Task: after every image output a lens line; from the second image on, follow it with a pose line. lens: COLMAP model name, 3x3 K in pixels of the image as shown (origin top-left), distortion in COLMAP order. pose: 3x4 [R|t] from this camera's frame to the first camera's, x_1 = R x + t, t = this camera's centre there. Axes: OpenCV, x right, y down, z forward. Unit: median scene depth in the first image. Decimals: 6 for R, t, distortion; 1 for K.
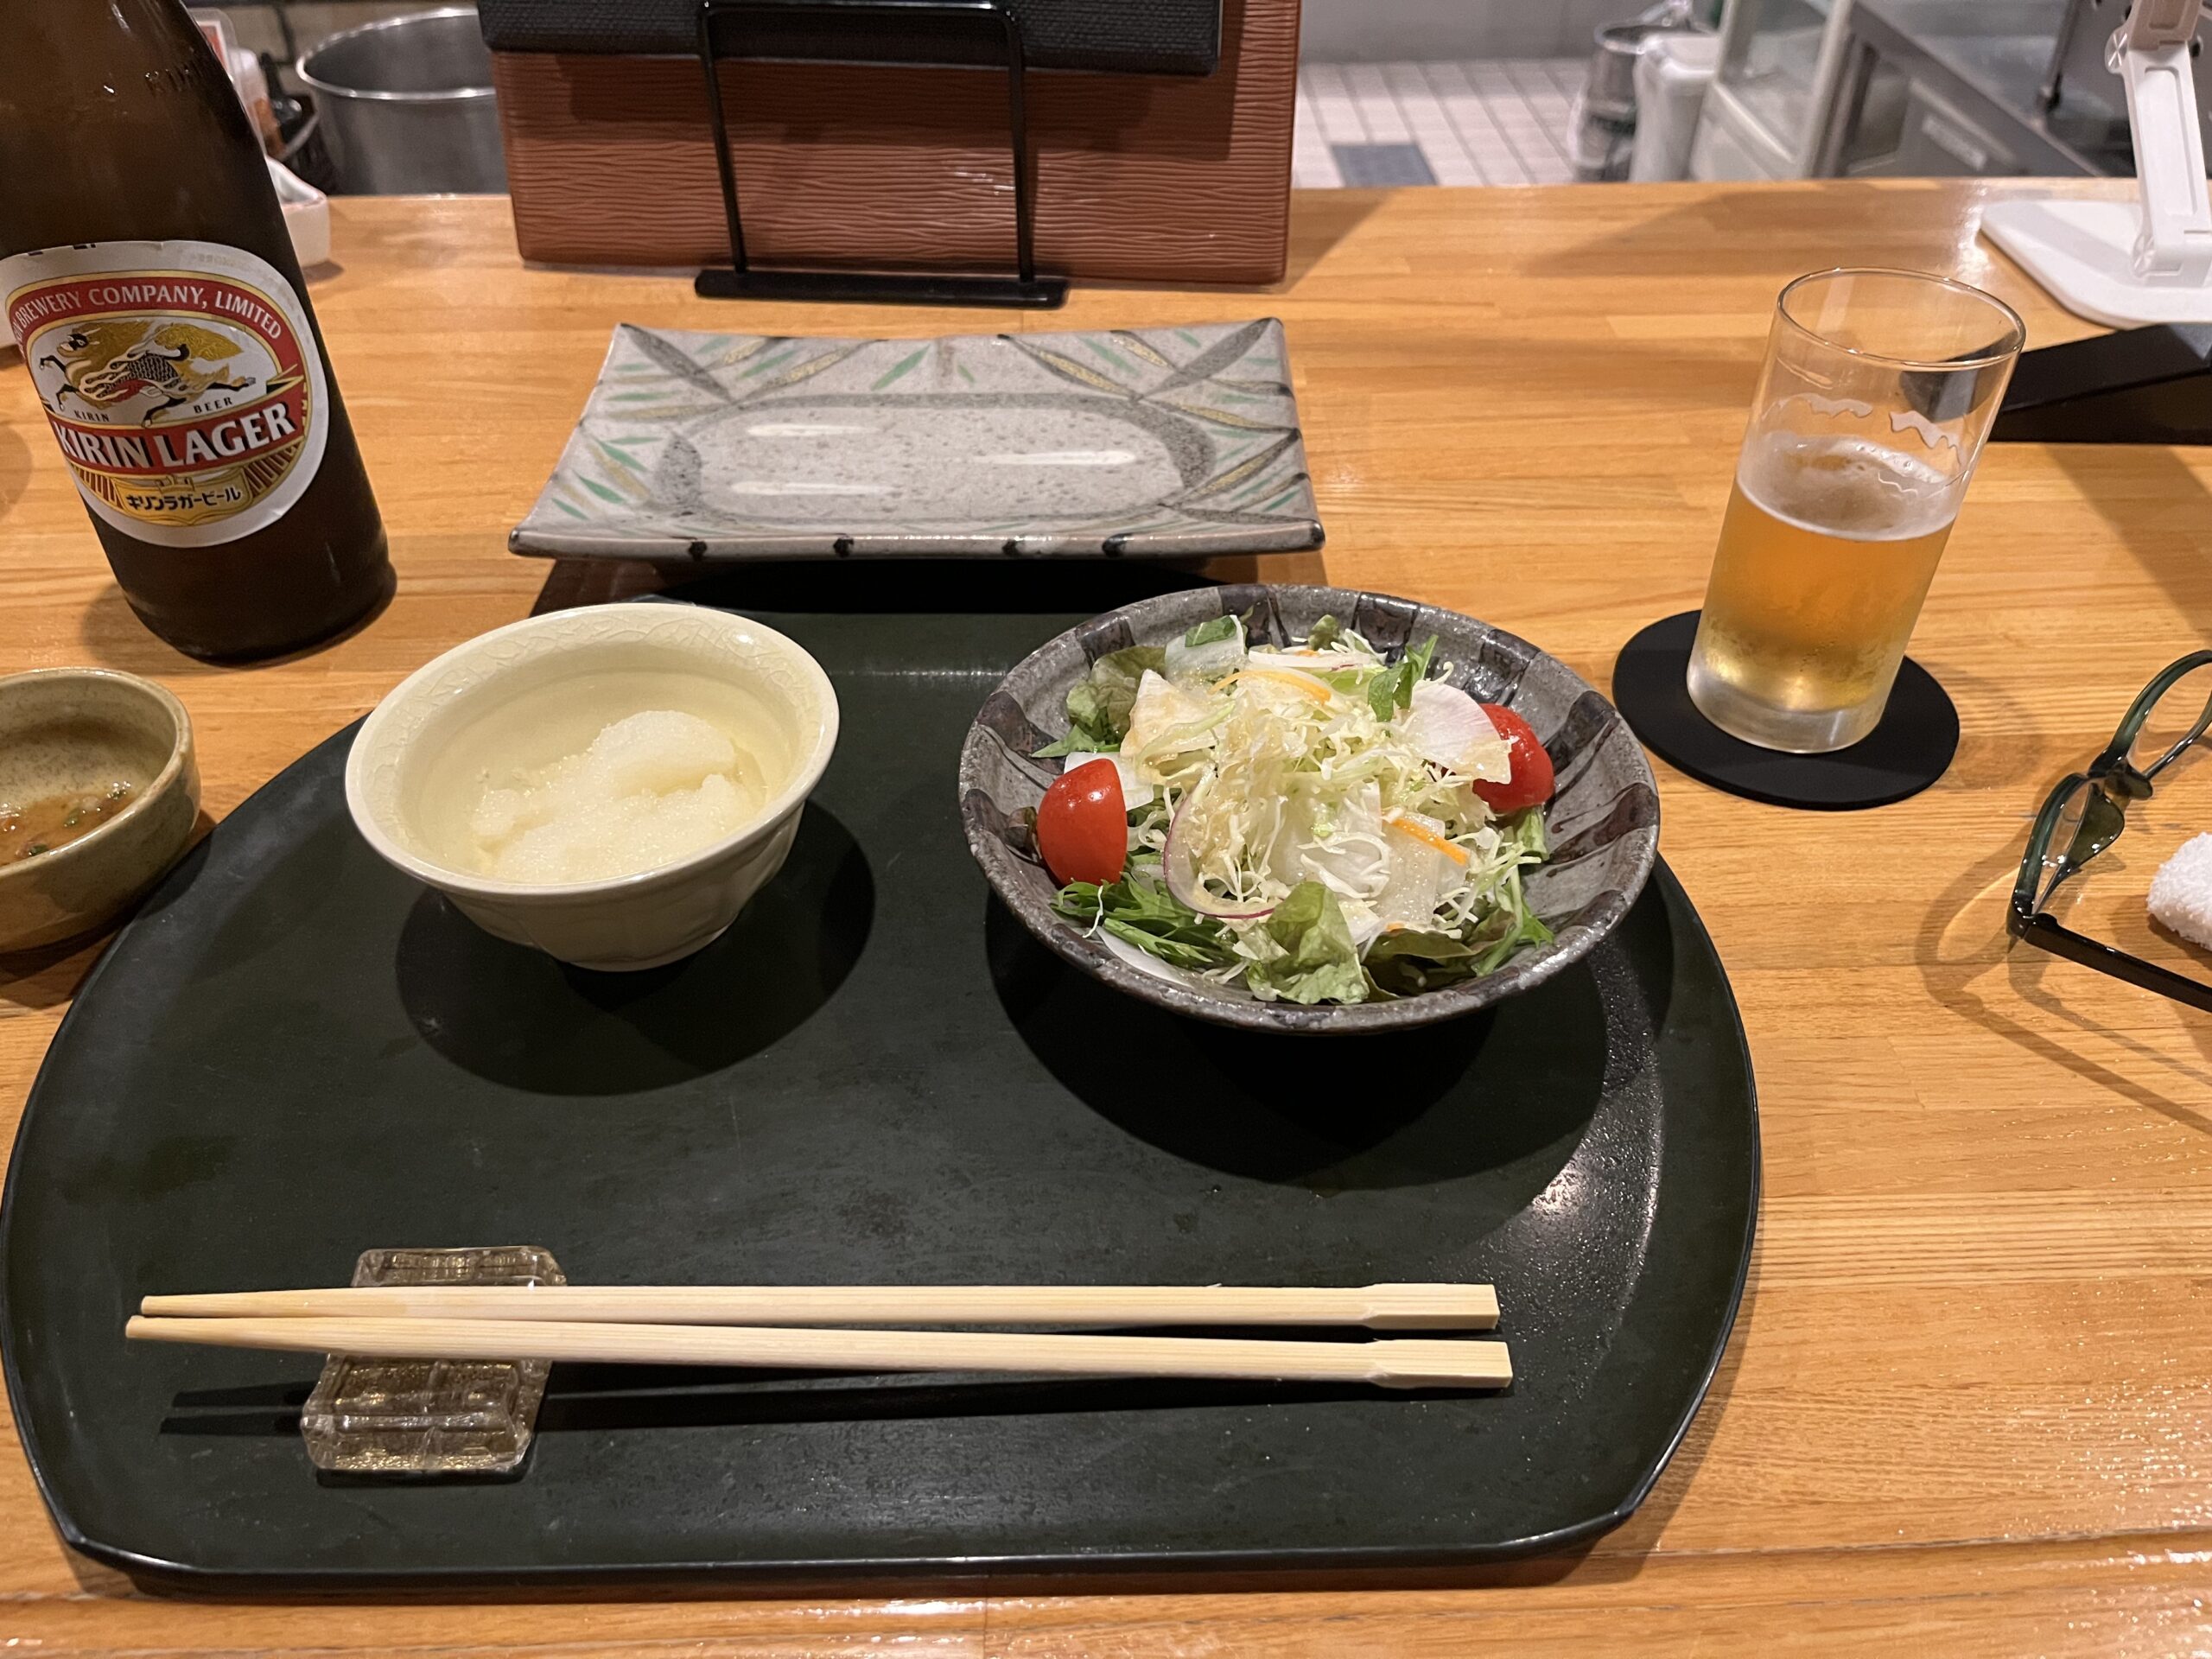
lens RADIAL K [[1701.2, 0, 1106.0], [0, 1701.2, 829.5], [0, 0, 1]] dist [0.035151, -0.102877]
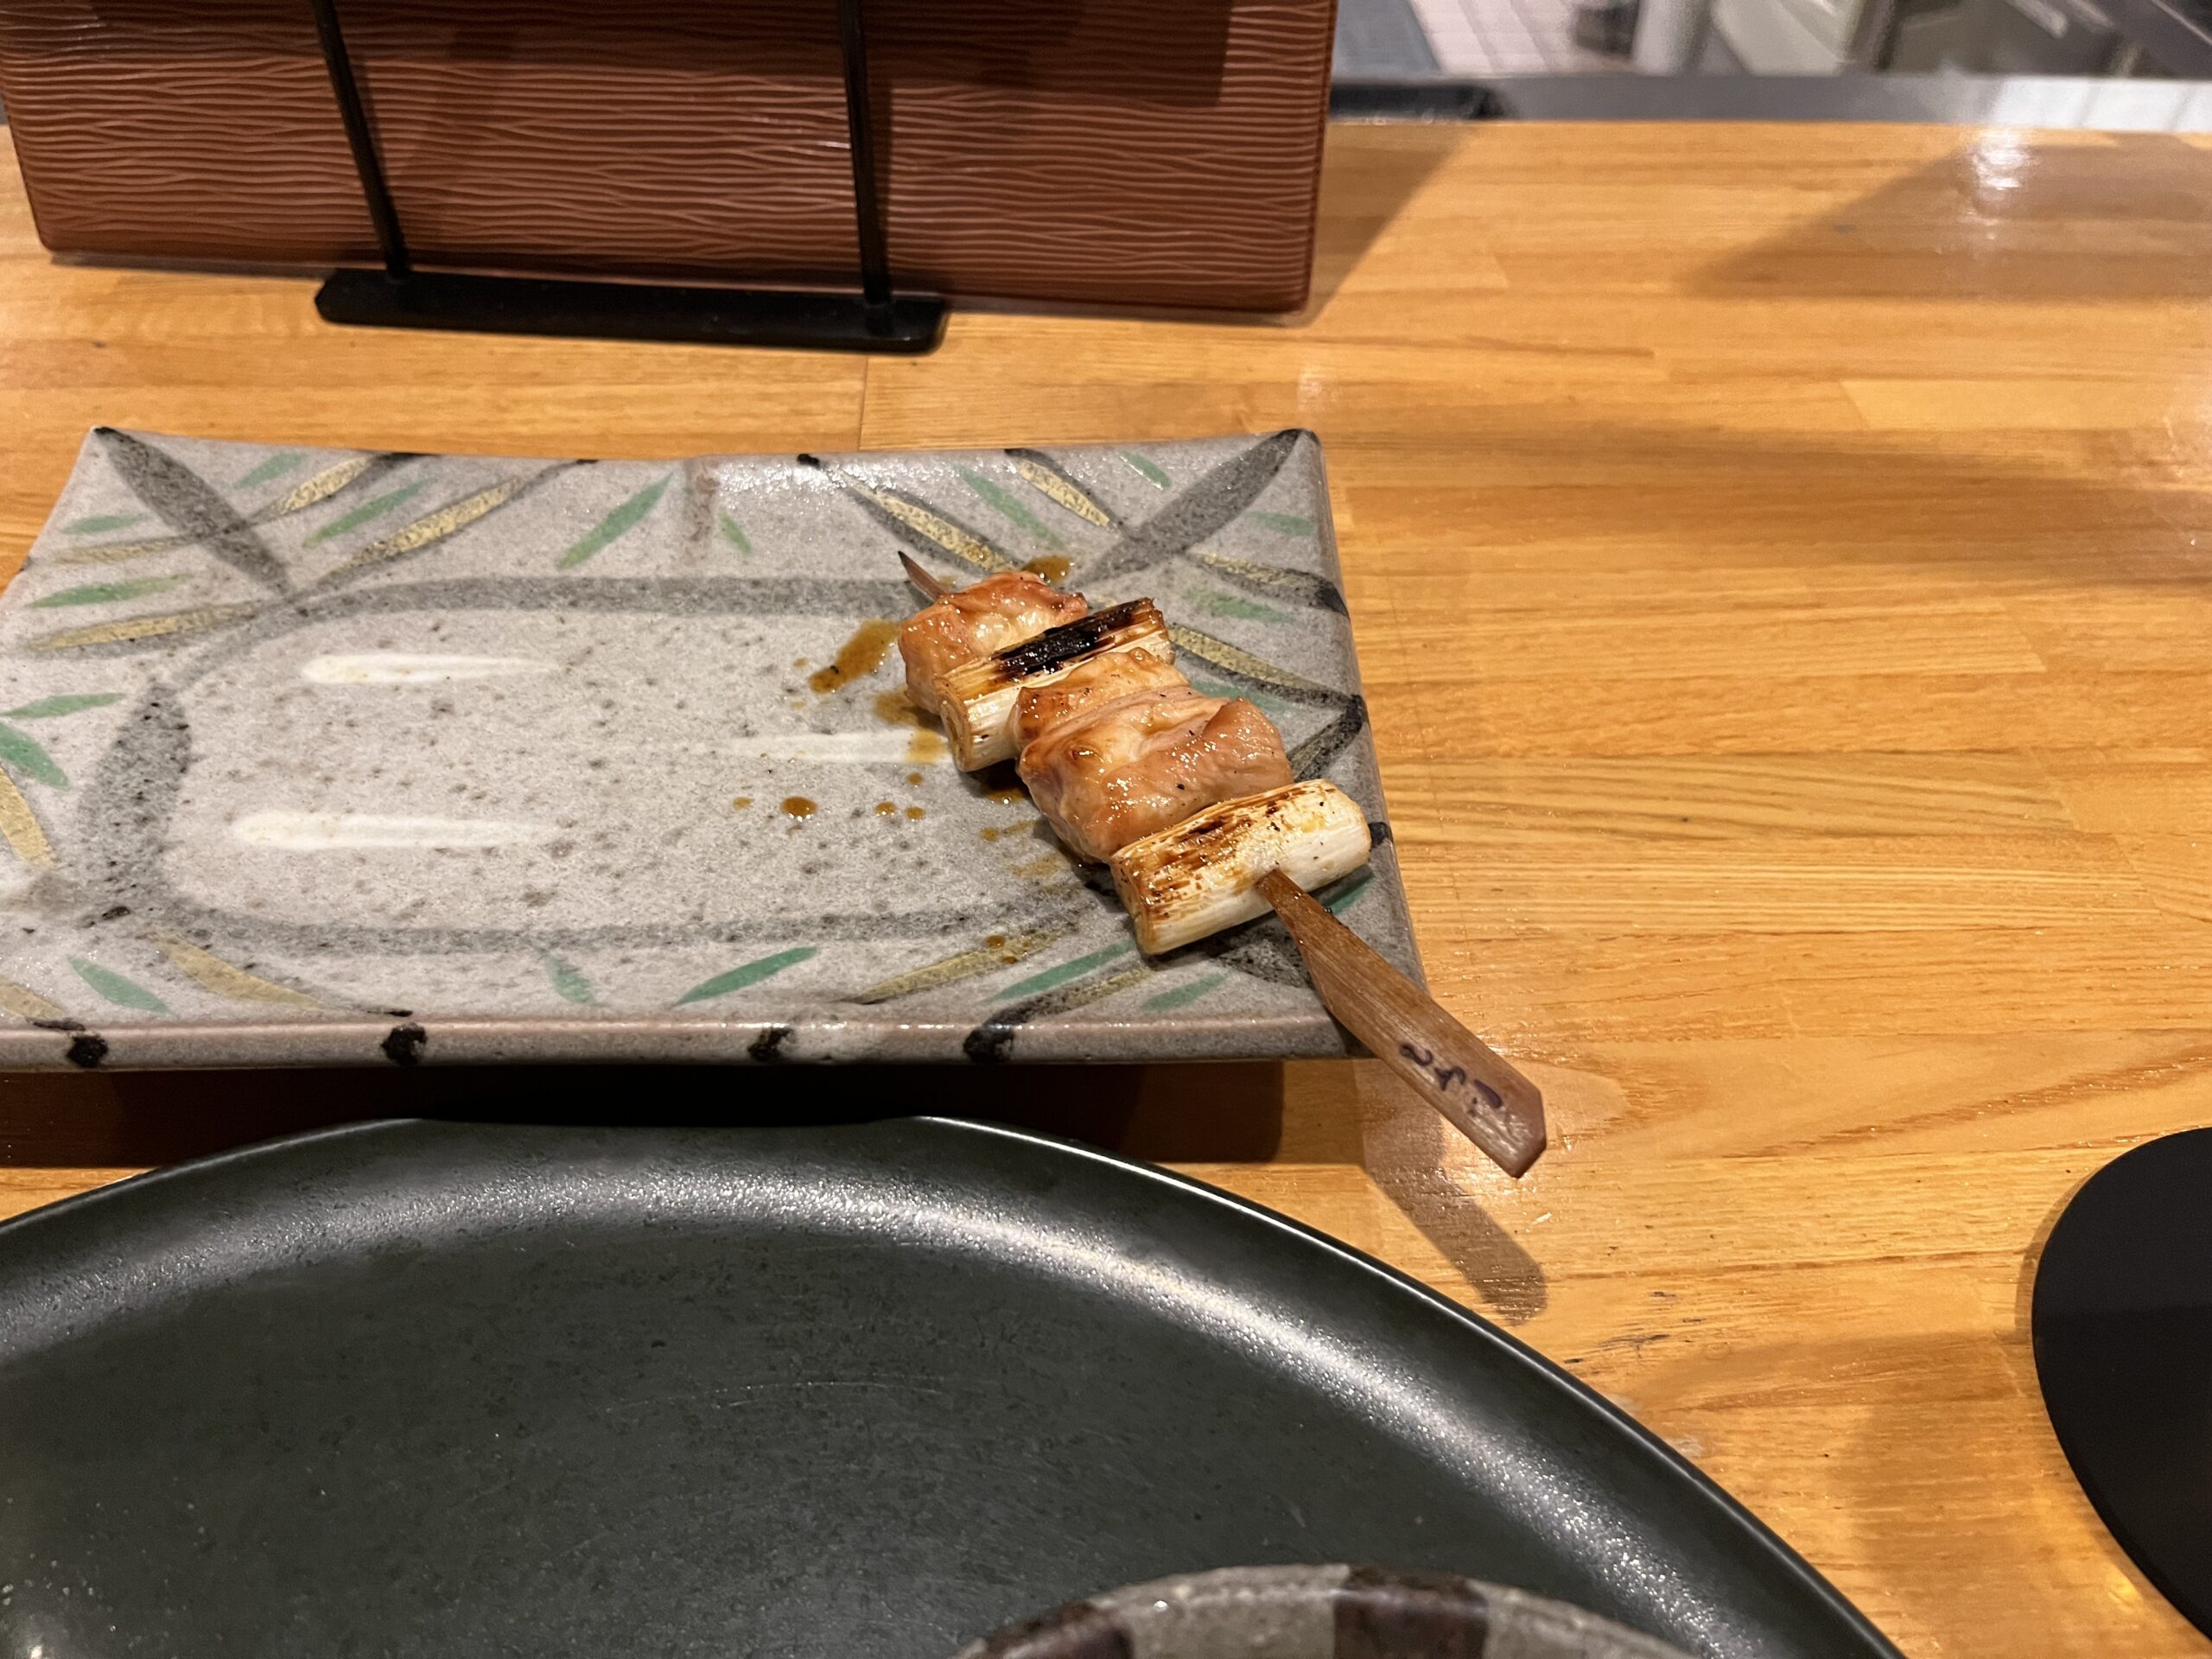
lens RADIAL K [[1701.8, 0, 1106.0], [0, 1701.8, 829.5], [0, 0, 1]] dist [0.004716, -0.009316]
pose [[0.999553, 0.002652, 0.029793, 0.019240], [-0.005407, 0.995672, 0.092776, -0.226355], [-0.029418, -0.092896, 0.995241, 0.452815]]
